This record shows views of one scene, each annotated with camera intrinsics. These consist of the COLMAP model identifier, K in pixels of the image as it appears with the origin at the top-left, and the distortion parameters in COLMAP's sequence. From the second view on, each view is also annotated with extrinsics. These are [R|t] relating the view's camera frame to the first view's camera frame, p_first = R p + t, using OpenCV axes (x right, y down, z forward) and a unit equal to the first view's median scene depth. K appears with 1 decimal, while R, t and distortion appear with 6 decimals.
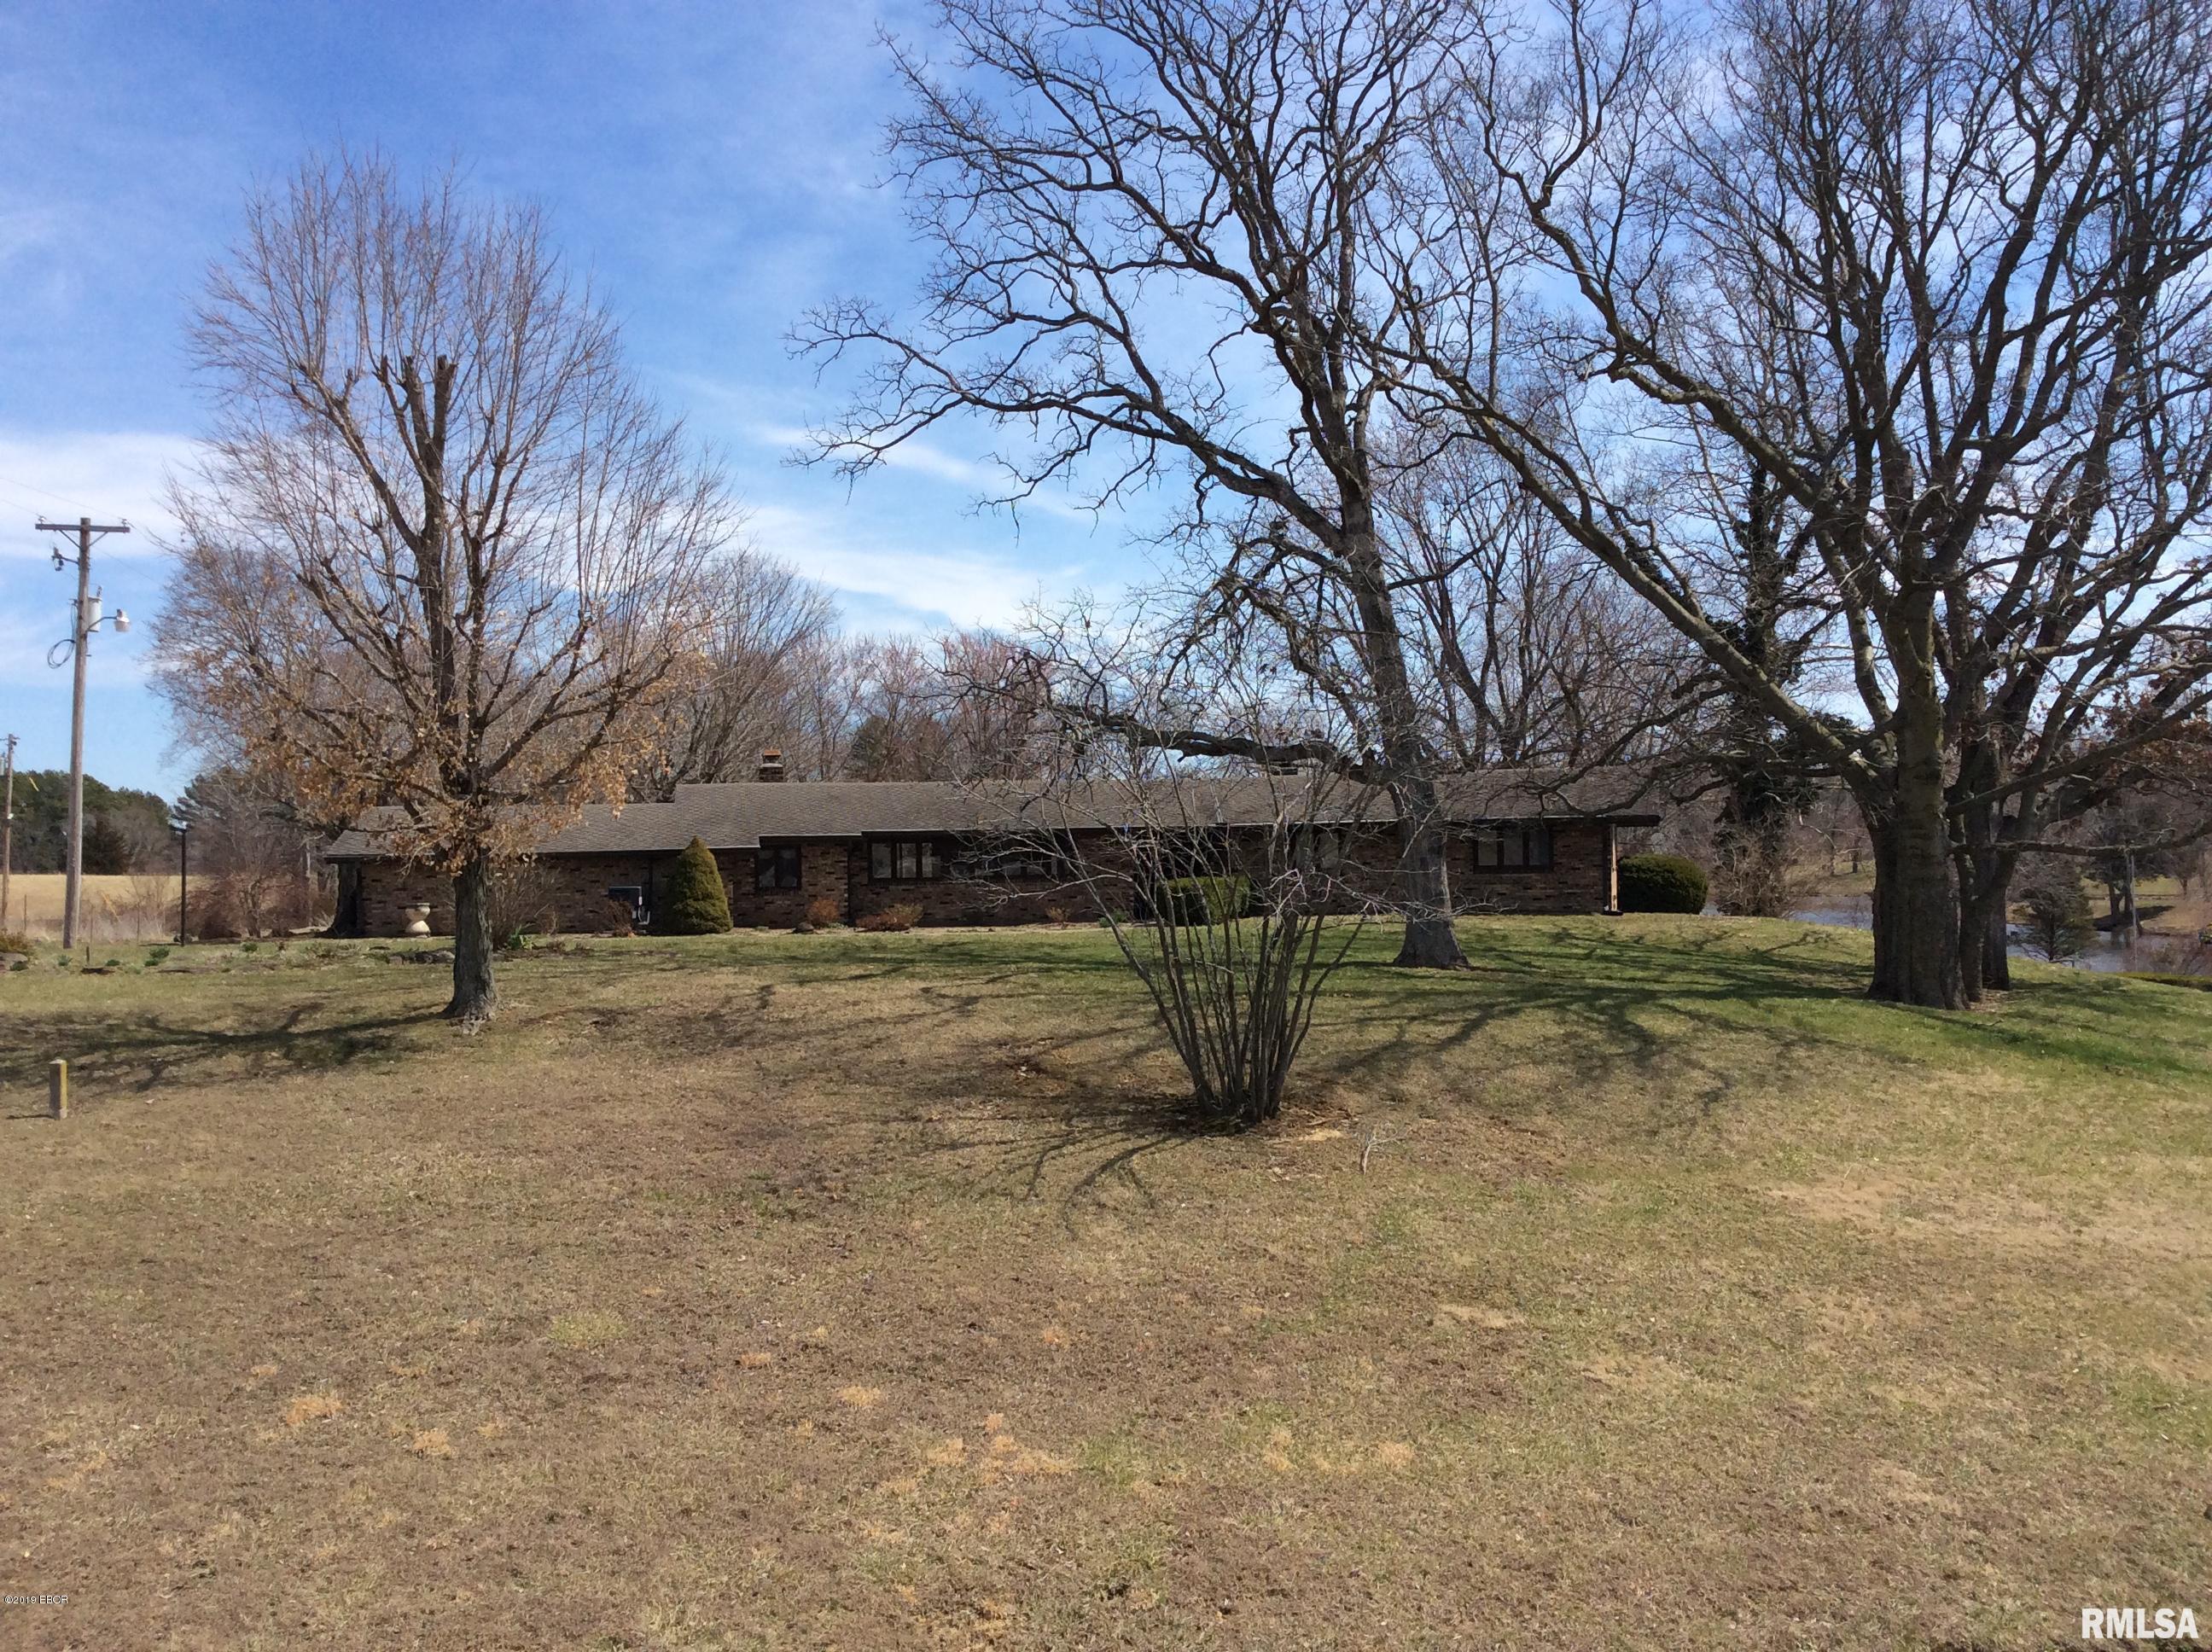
lens RADIAL K [[2017.7, 0, 1106.0], [0, 2017.7, 826.0], [0, 0, 1]] dist [0.119176, -0.249391]
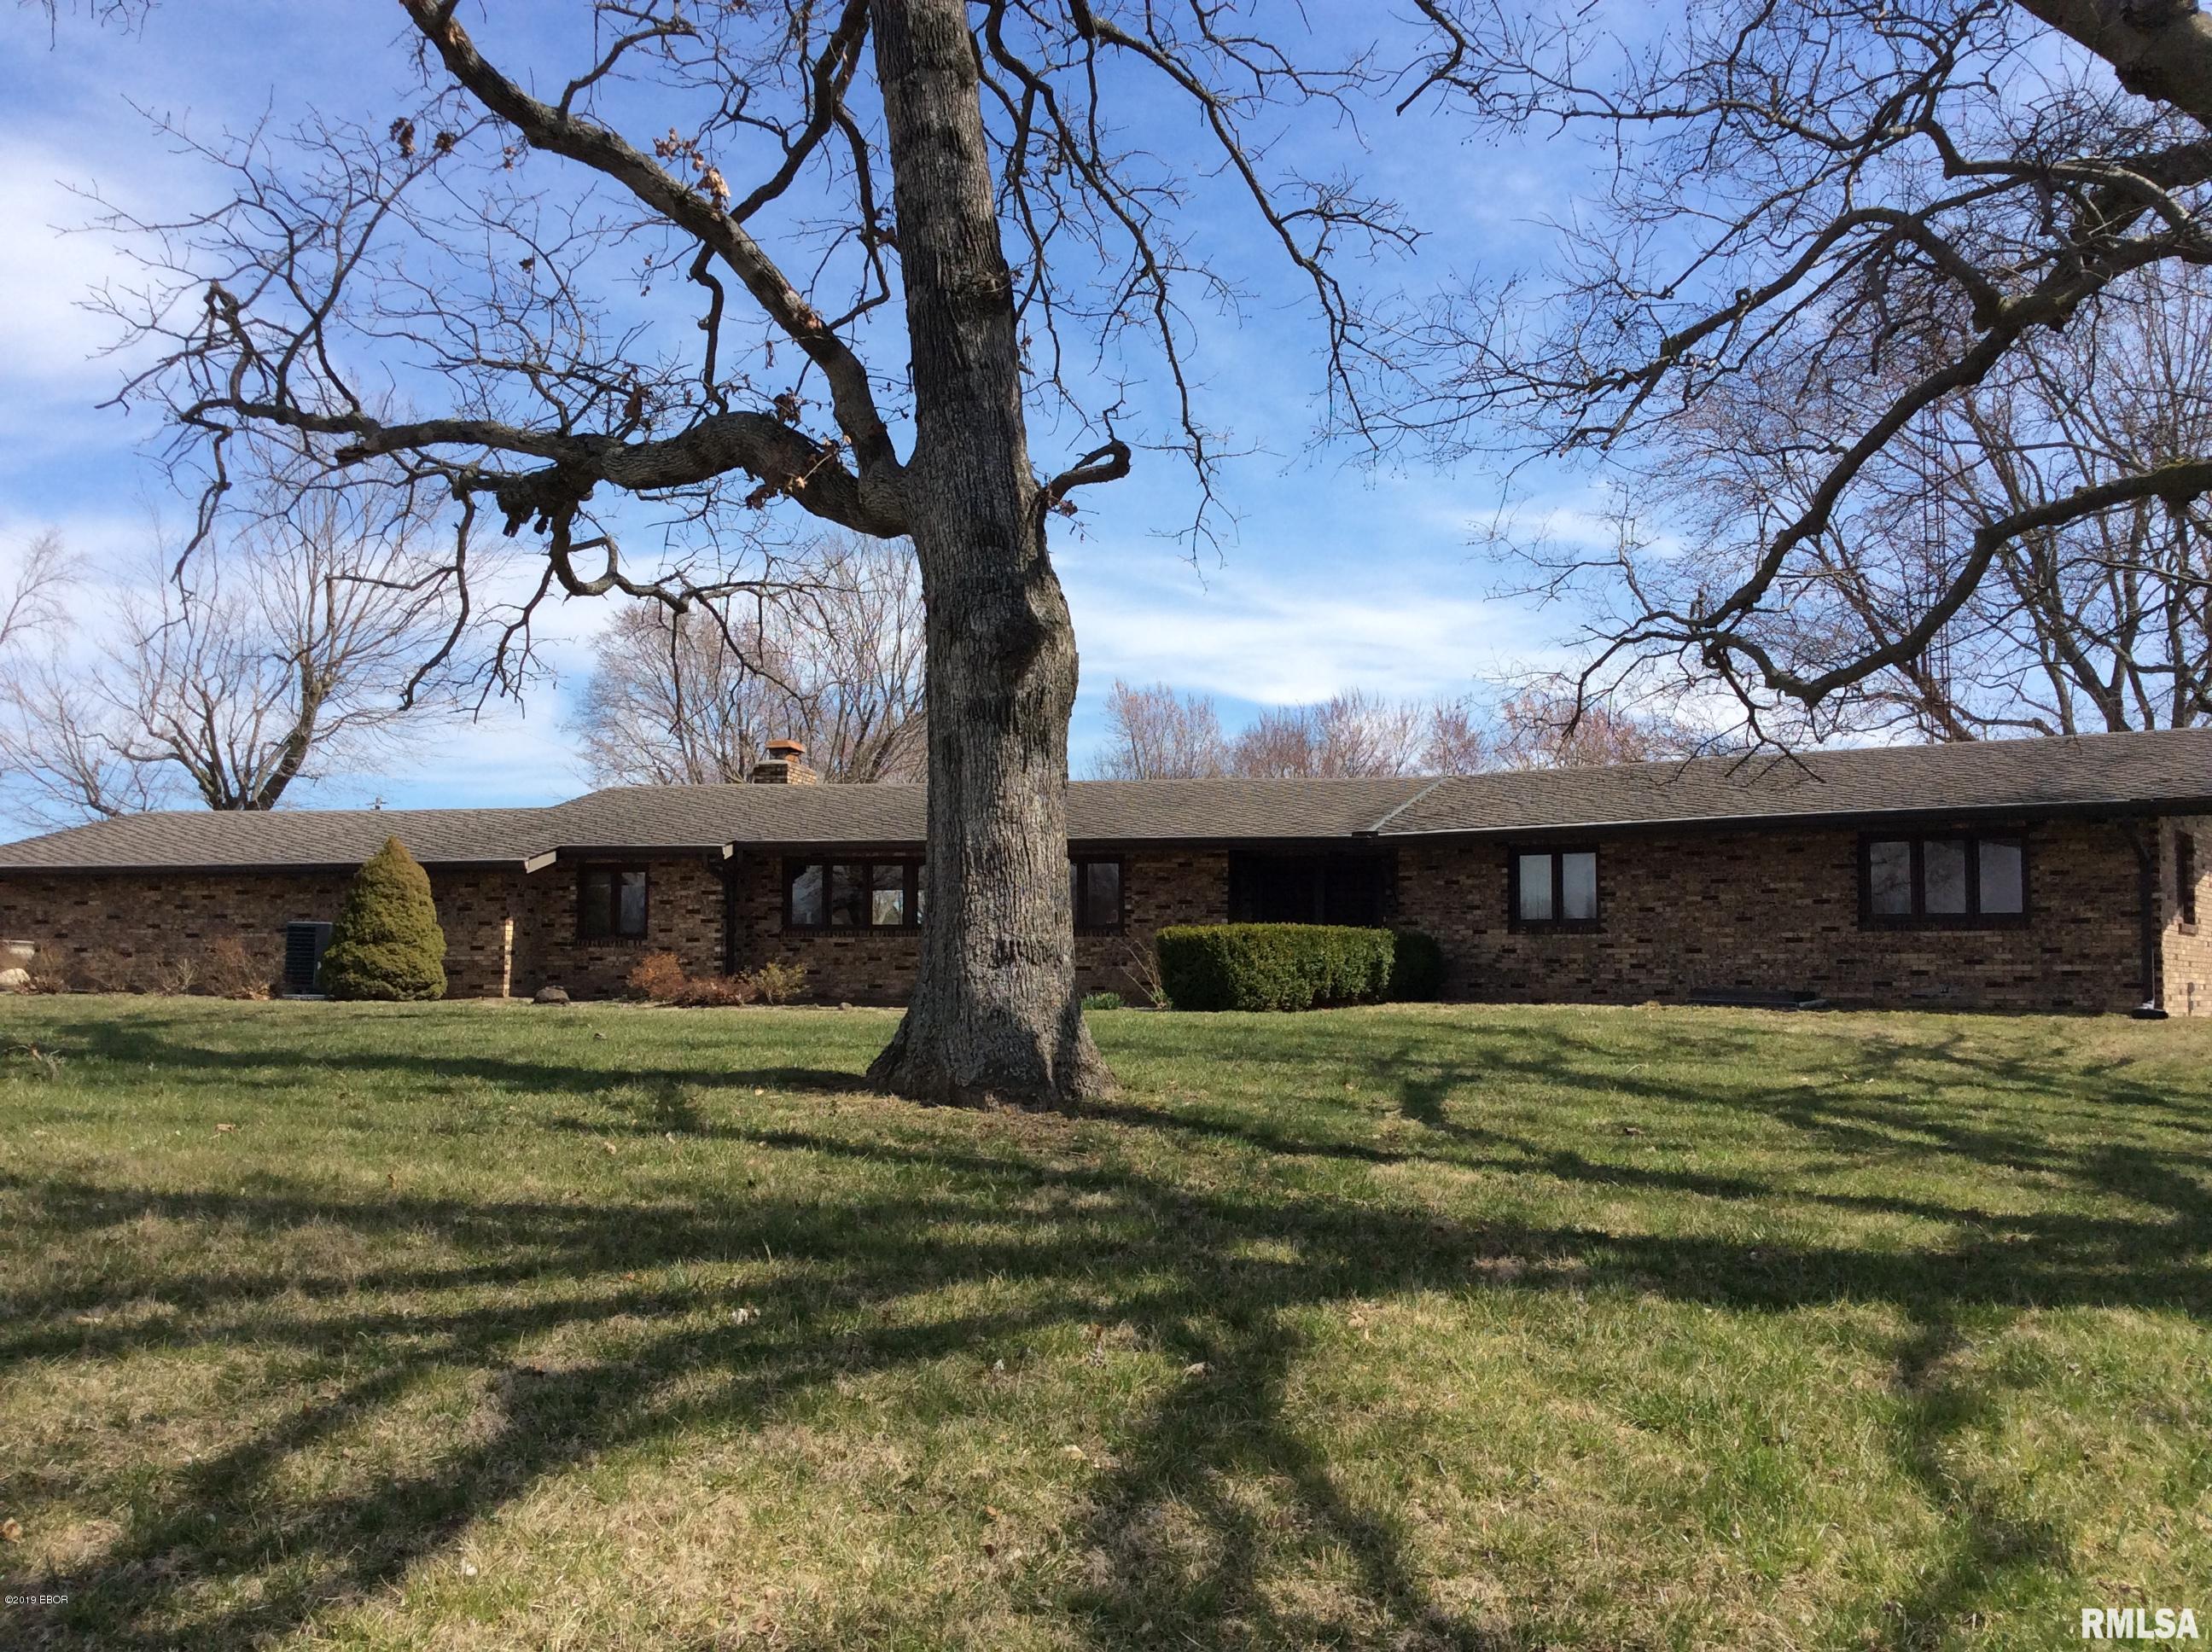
lens RADIAL K [[2007.1, 0, 1106.0], [0, 2007.1, 826.0], [0, 0, 1]] dist [0.131313, -0.240097]
pose [[0.933402, -0.005936, -0.358783, 0.207343], [-0.016100, 0.998163, -0.058400, 0.033279], [0.358471, 0.060287, 0.931592, 0.521364]]
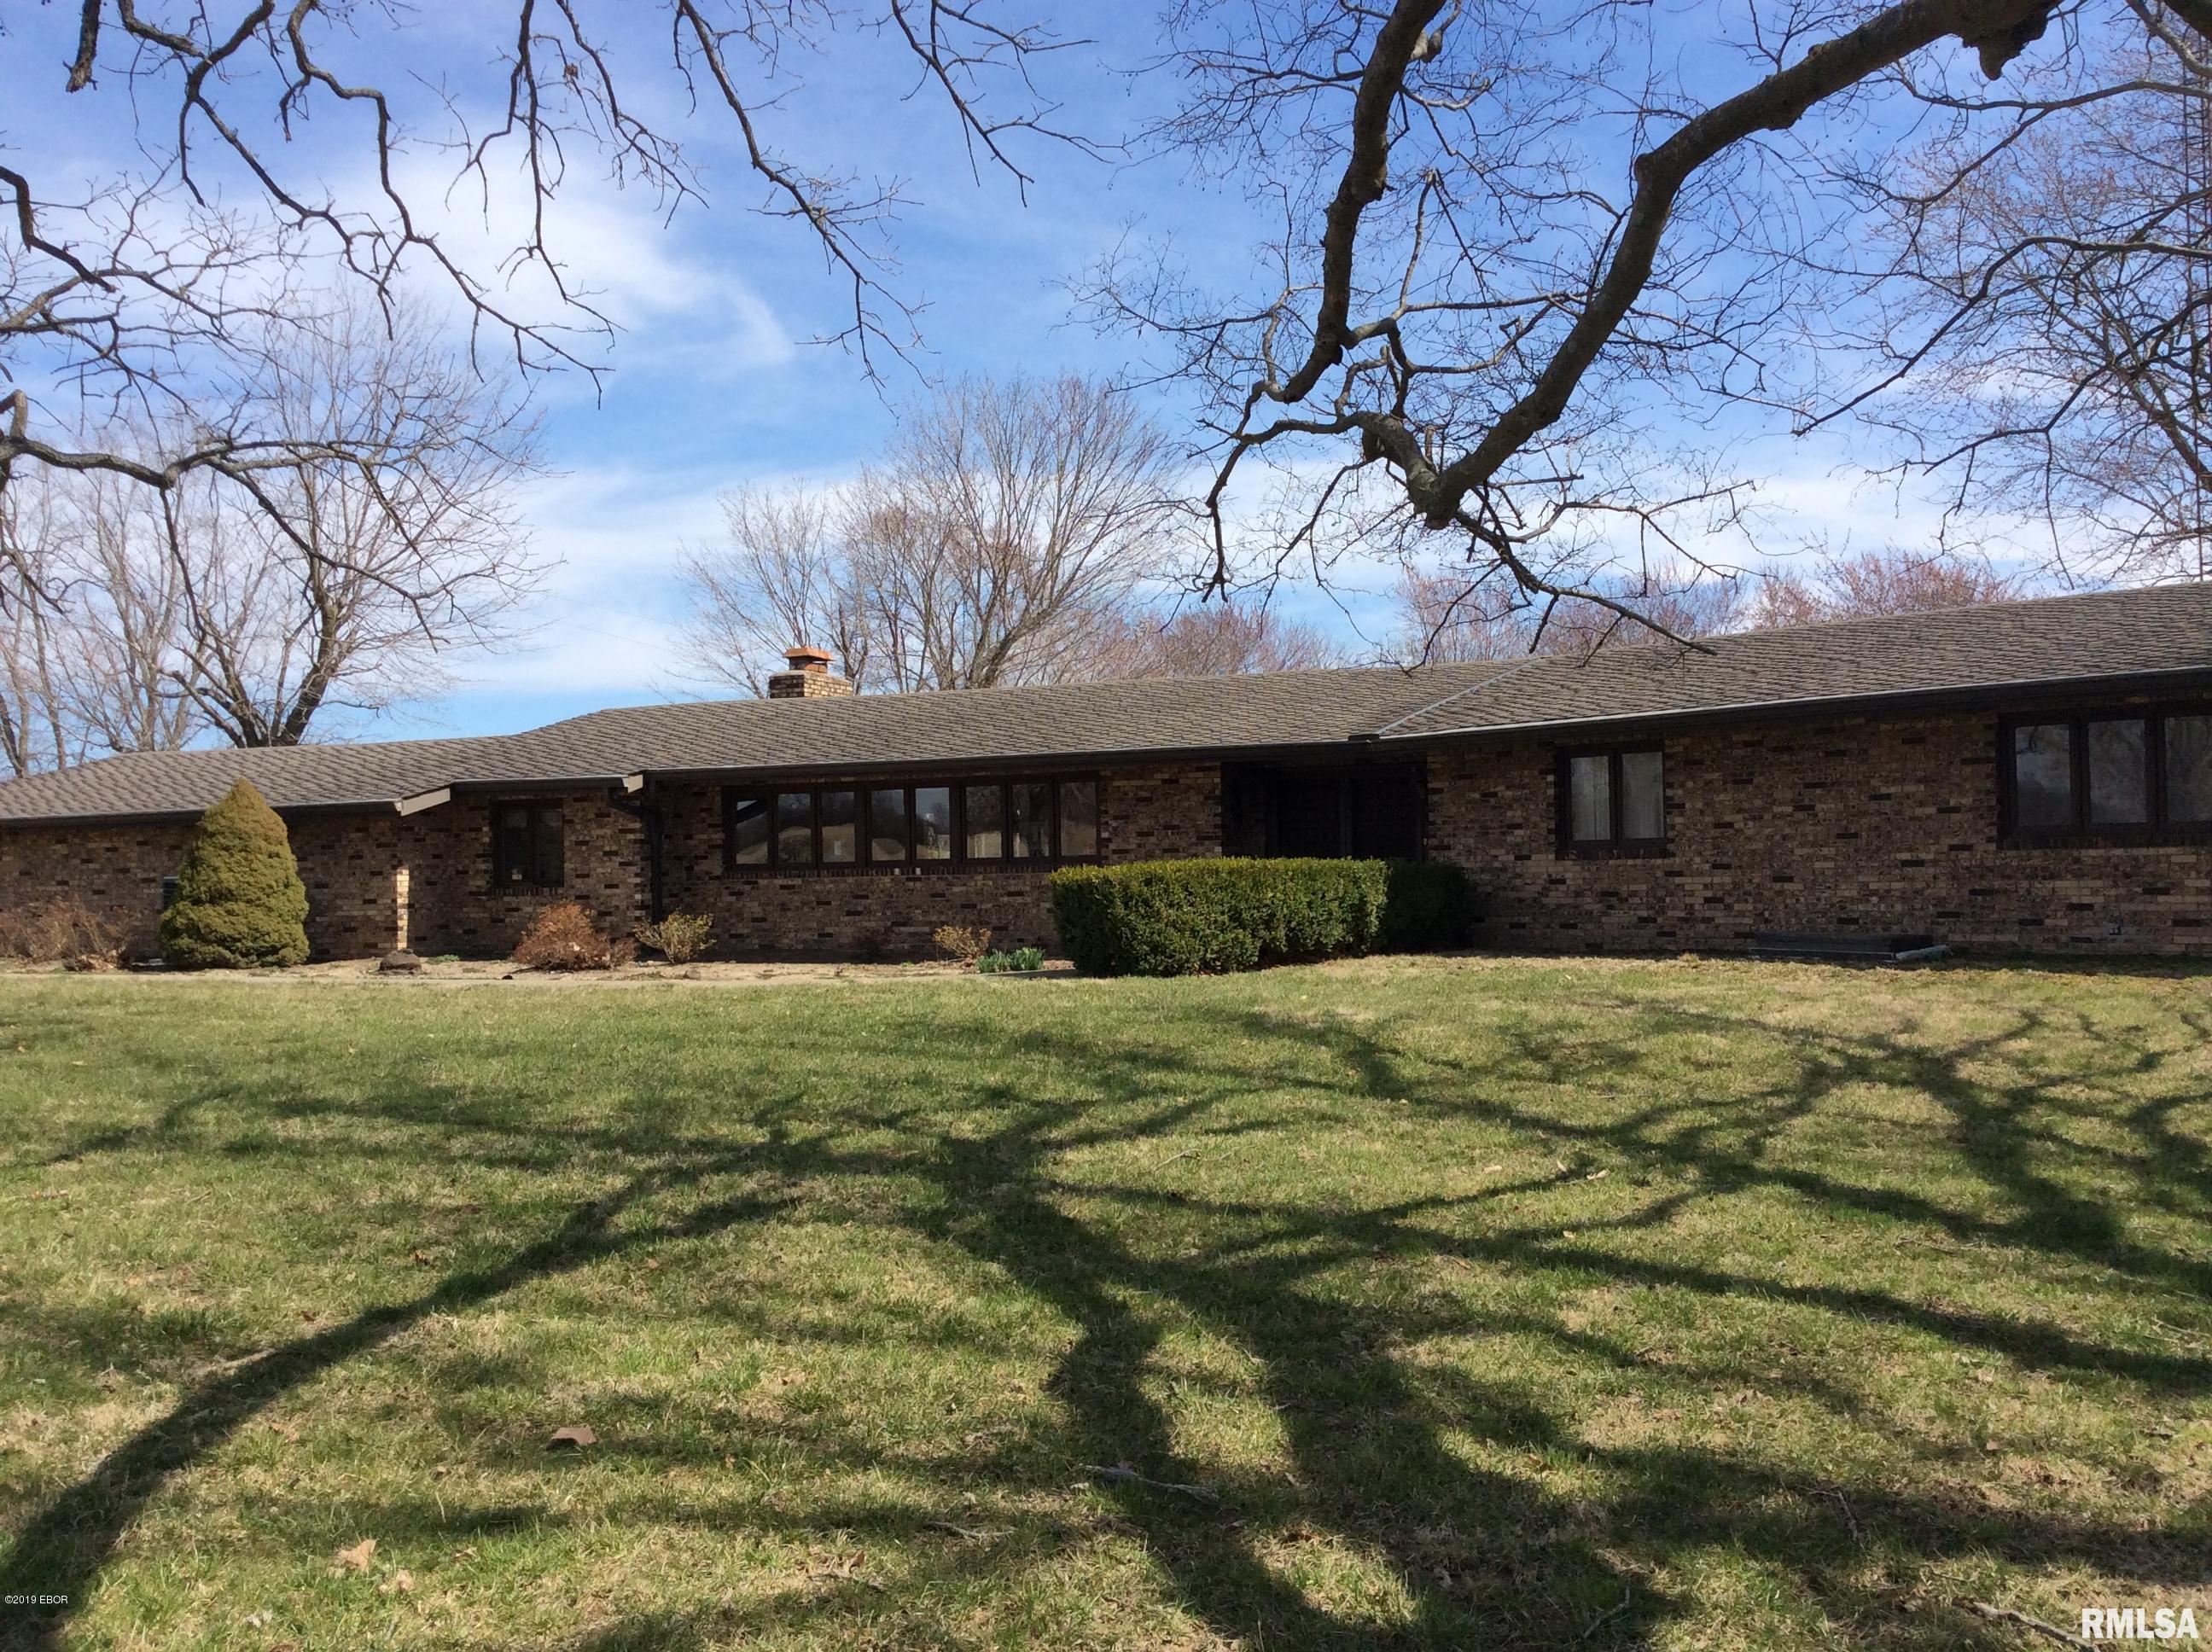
lens RADIAL K [[2007.1, 0, 1106.0], [0, 2007.1, 826.0], [0, 0, 1]] dist [0.131313, -0.240097]
pose [[0.851851, -0.011765, -0.523653, 0.259810], [0.010217, 0.999931, -0.005846, 0.022176], [0.523685, -0.000371, 0.851912, 0.674029]]
